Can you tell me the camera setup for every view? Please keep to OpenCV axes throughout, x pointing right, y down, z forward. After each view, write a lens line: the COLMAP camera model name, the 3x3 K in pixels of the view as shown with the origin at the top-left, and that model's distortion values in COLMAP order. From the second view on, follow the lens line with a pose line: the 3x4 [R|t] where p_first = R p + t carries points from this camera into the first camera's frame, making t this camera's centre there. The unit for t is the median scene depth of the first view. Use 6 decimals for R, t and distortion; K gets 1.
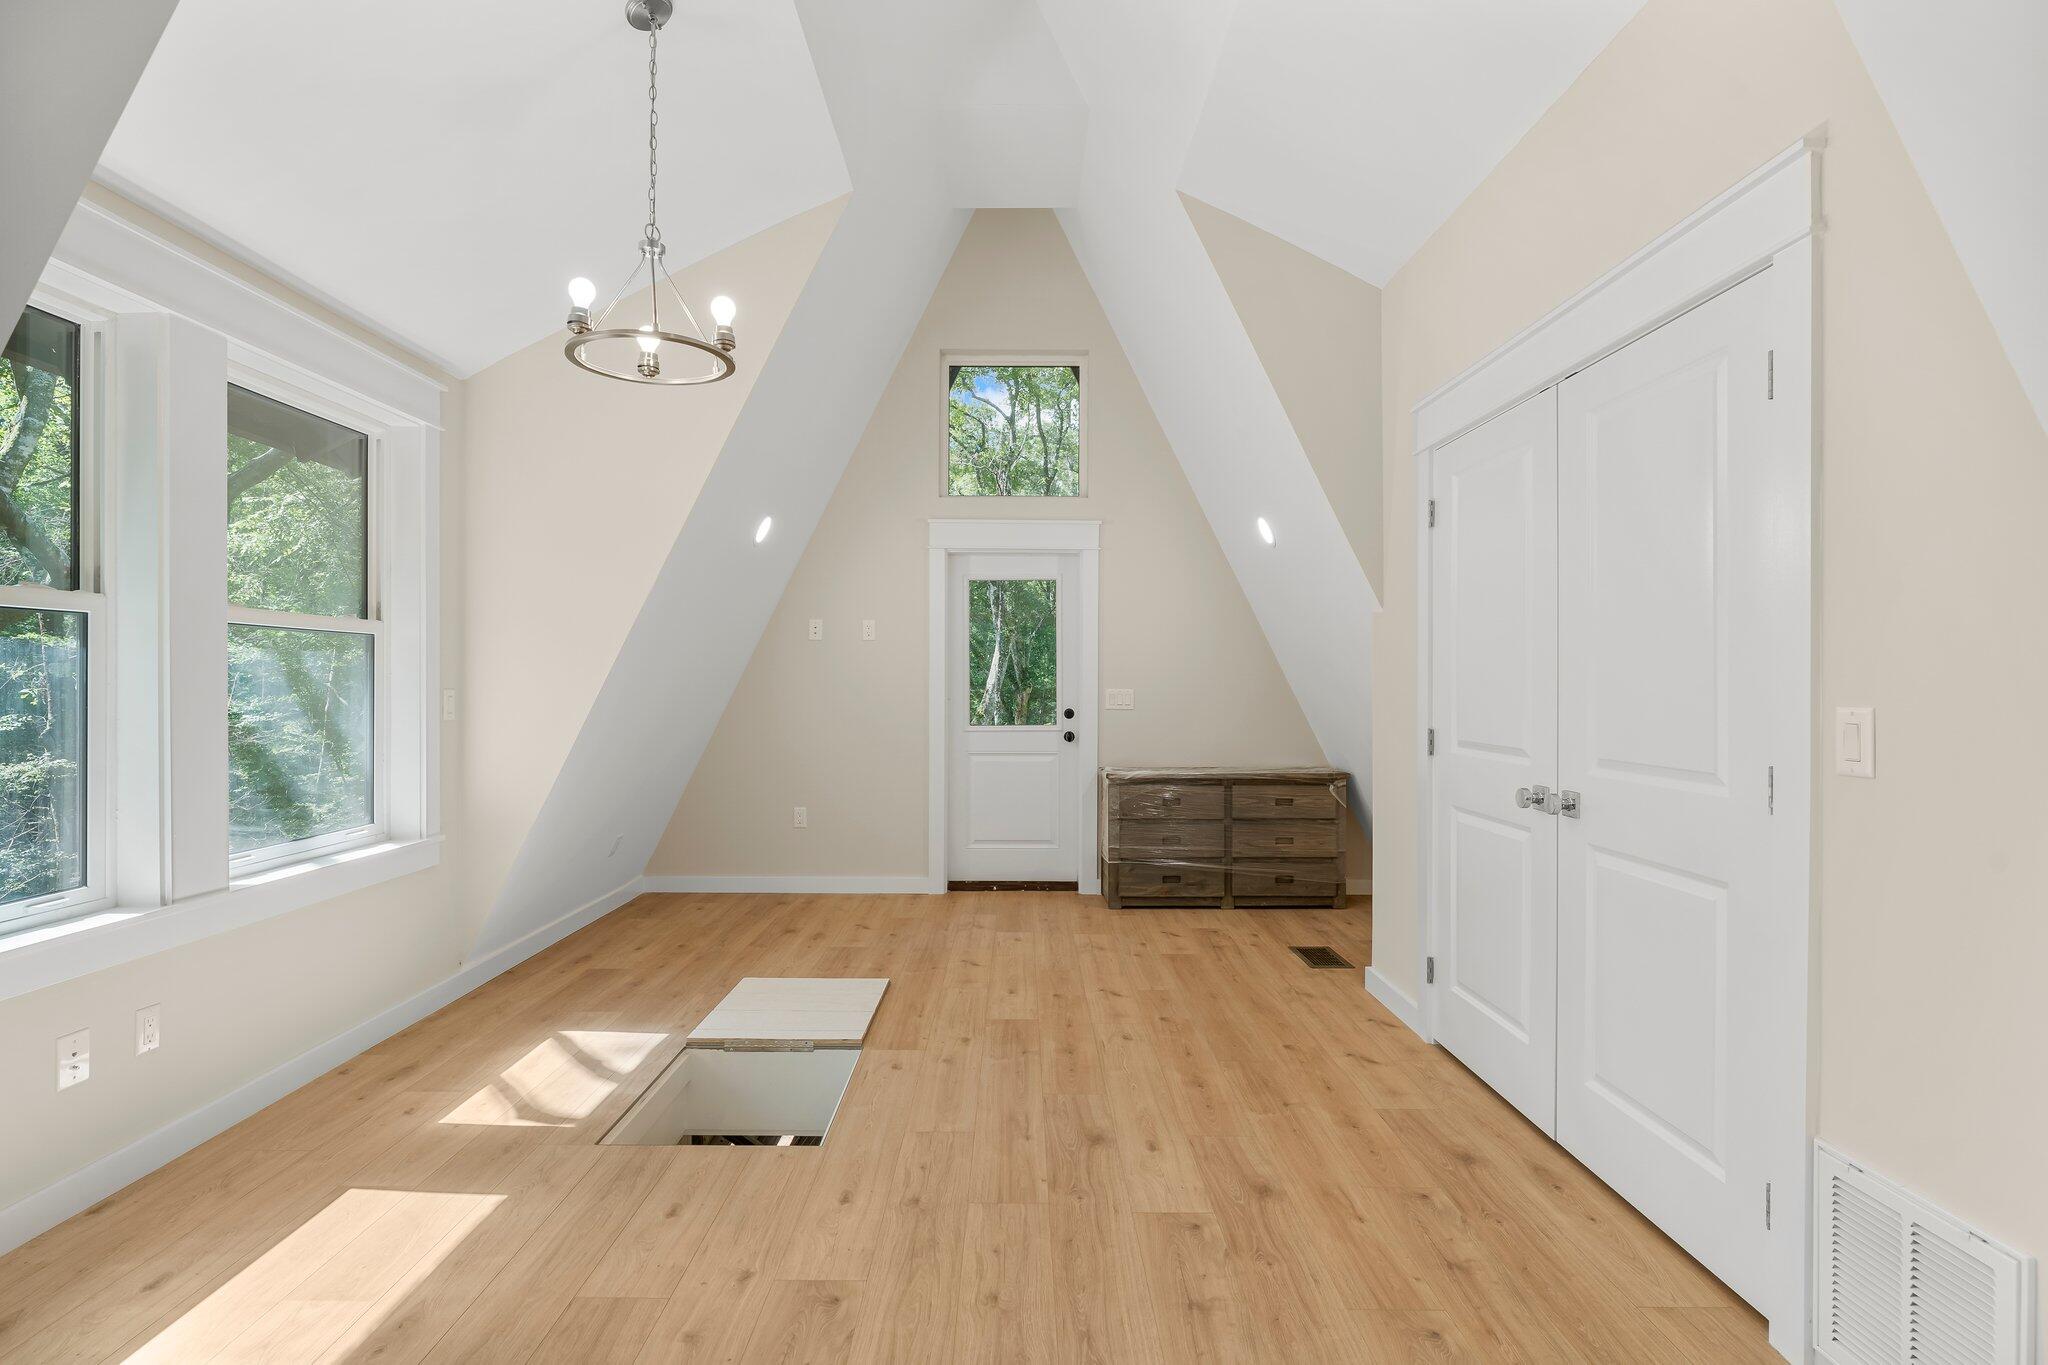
lens RADIAL K [[971.4, 0, 1024.0], [0, 971.4, 682.5], [0, 0, 1]] dist [-0.013807, -0.000181]
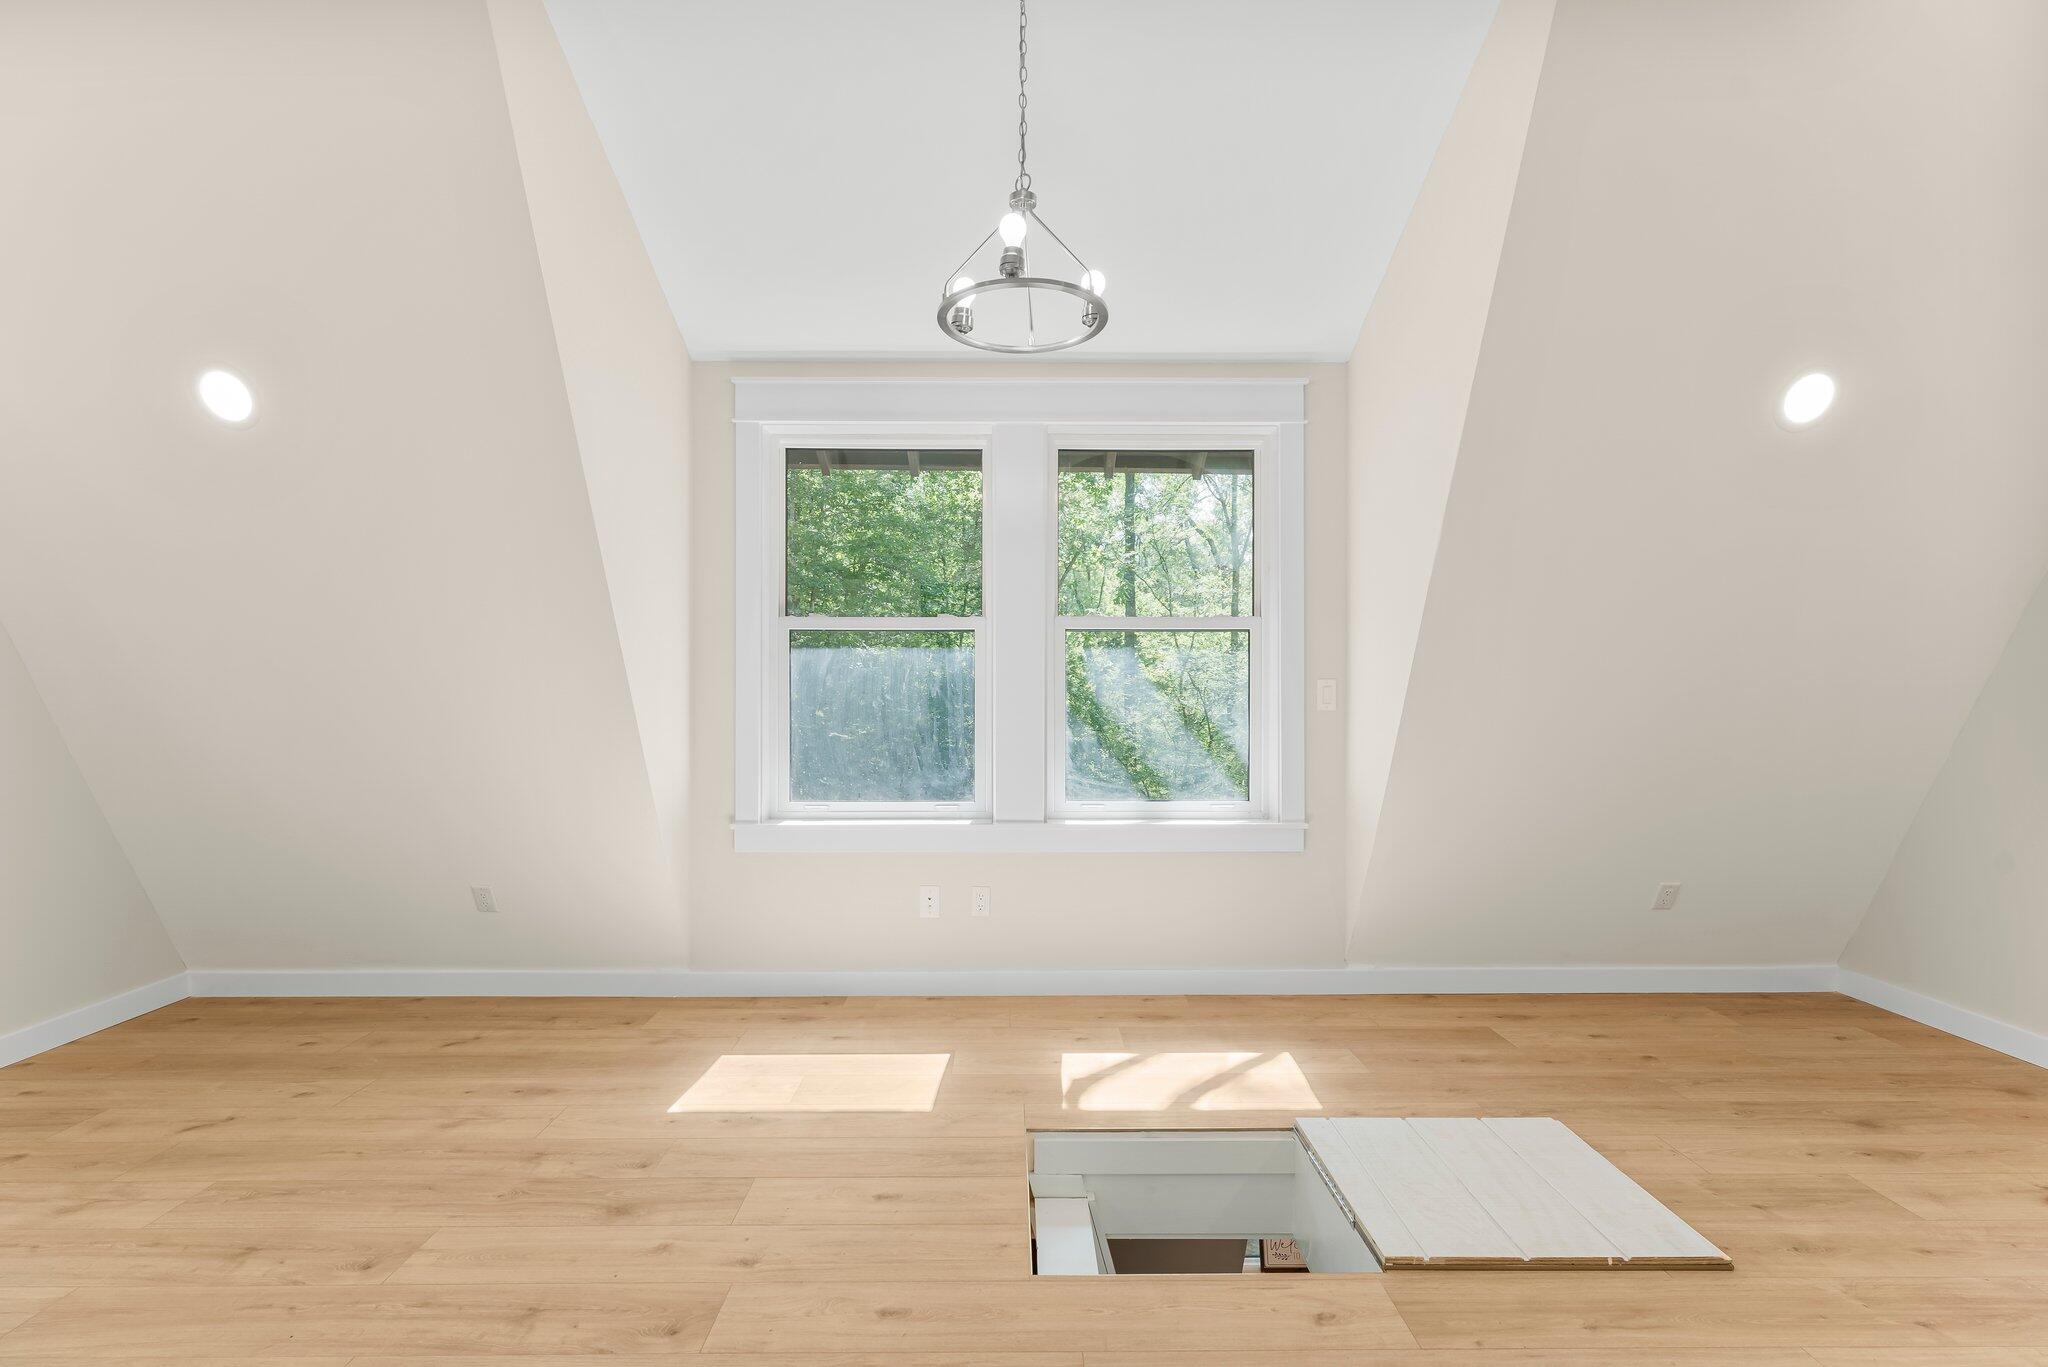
lens RADIAL K [[916.1, 0, 1024.0], [0, 916.1, 683.5], [0, 0, 1]] dist [-0.000078, -0.000065]
pose [[0.007260, -0.007692, -0.999944, 0.493839], [0.000078, 0.999970, -0.007691, 0.026850], [0.999974, -0.000022, 0.007260, 0.971639]]
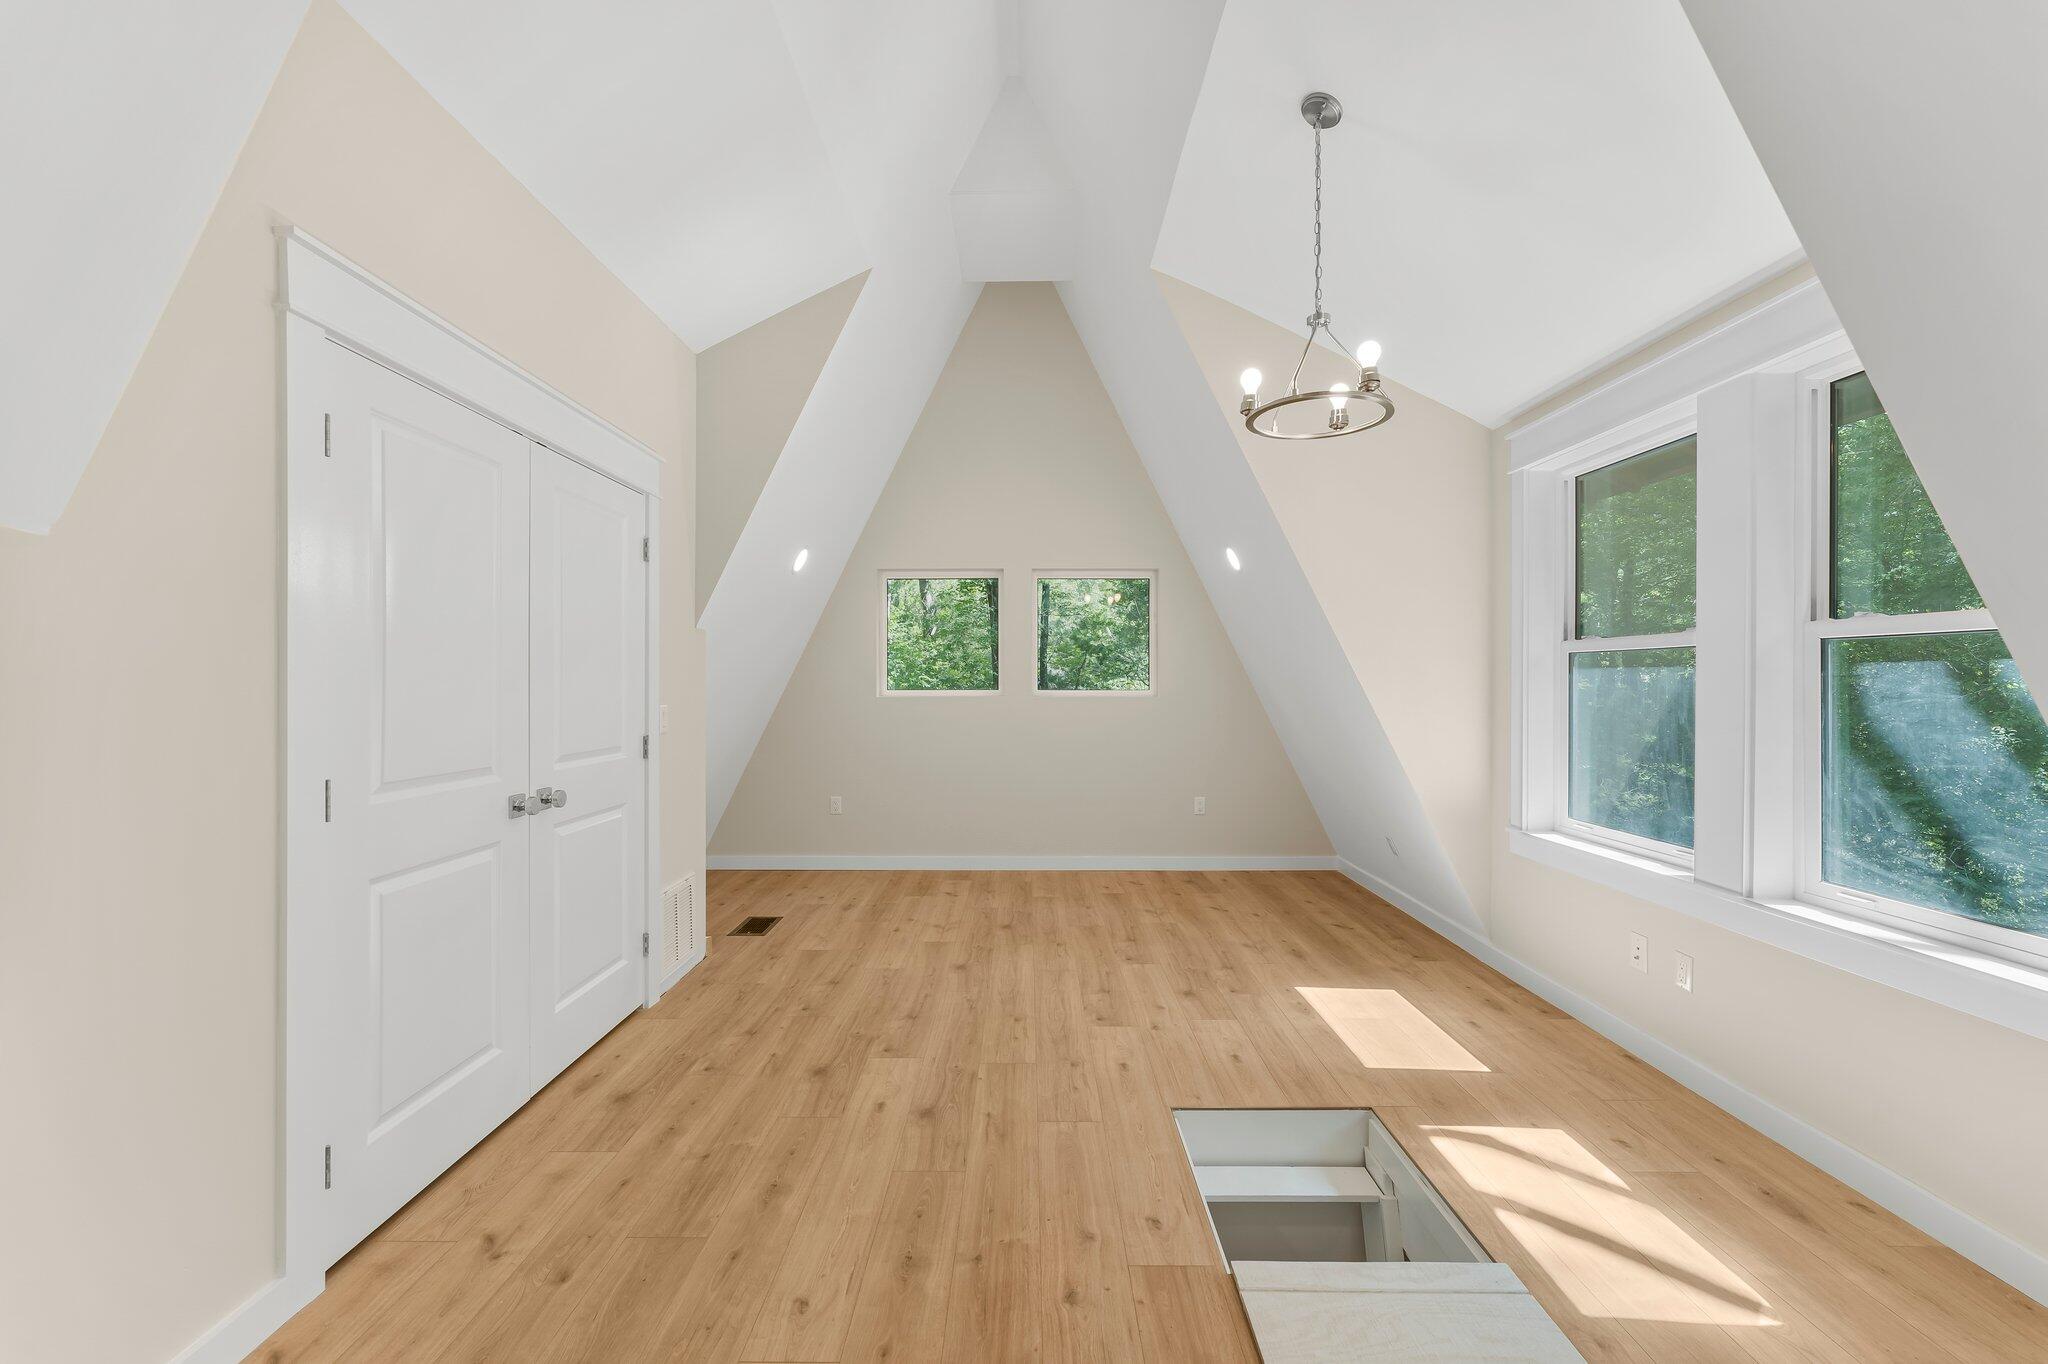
lens RADIAL K [[834.2, 0, 1024.0], [0, 834.2, 682.0], [0, 0, 1]] dist [0.003278, 0.000077]
pose [[-0.999942, -0.000165, 0.010785, -0.046457], [-0.000176, 0.999999, -0.000986, -0.019521], [-0.010784, -0.000988, -0.999941, 1.949814]]
